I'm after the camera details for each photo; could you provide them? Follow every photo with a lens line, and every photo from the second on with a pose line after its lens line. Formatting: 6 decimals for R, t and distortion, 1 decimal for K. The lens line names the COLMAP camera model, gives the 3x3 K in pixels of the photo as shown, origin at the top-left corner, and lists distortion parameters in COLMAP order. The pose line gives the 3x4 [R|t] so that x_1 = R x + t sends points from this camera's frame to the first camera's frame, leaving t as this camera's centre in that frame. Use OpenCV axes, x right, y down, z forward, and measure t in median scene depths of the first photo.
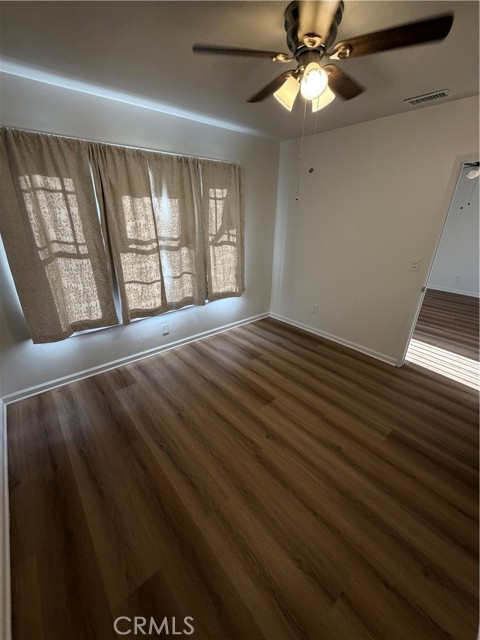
lens RADIAL K [[255.3, 0, 240.0], [0, 255.3, 320.0], [0, 0, 1]] dist [-0.002150, -0.000268]
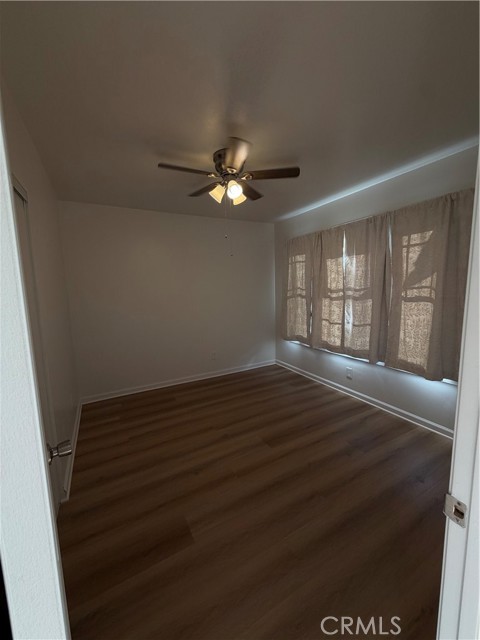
lens RADIAL K [[255.3, 0, 240.0], [0, 255.3, 320.0], [0, 0, 1]] dist [-0.002150, -0.000268]
pose [[-0.206964, 0.123023, -0.970583, 0.900321], [-0.357199, 0.914076, 0.192029, -0.231834], [0.910810, 0.386434, -0.145238, 0.754796]]
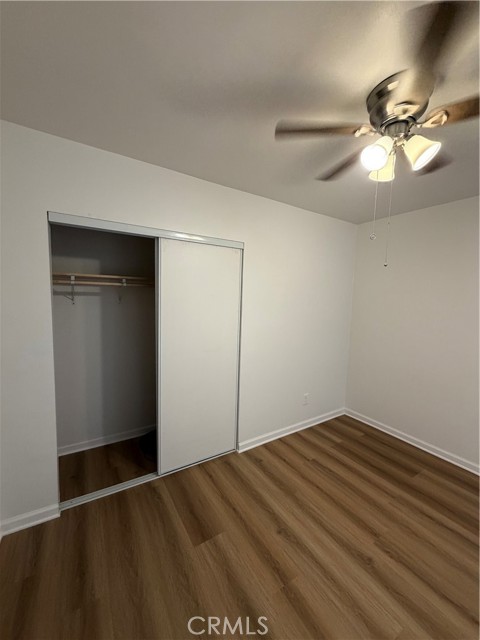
lens RADIAL K [[255.3, 0, 240.0], [0, 255.3, 320.0], [0, 0, 1]] dist [-0.002150, -0.000268]
pose [[-0.987958, -0.056471, 0.144051, 0.308837], [0.018302, 0.881828, 0.471215, -0.384163], [-0.153638, 0.468177, -0.870176, 1.012108]]
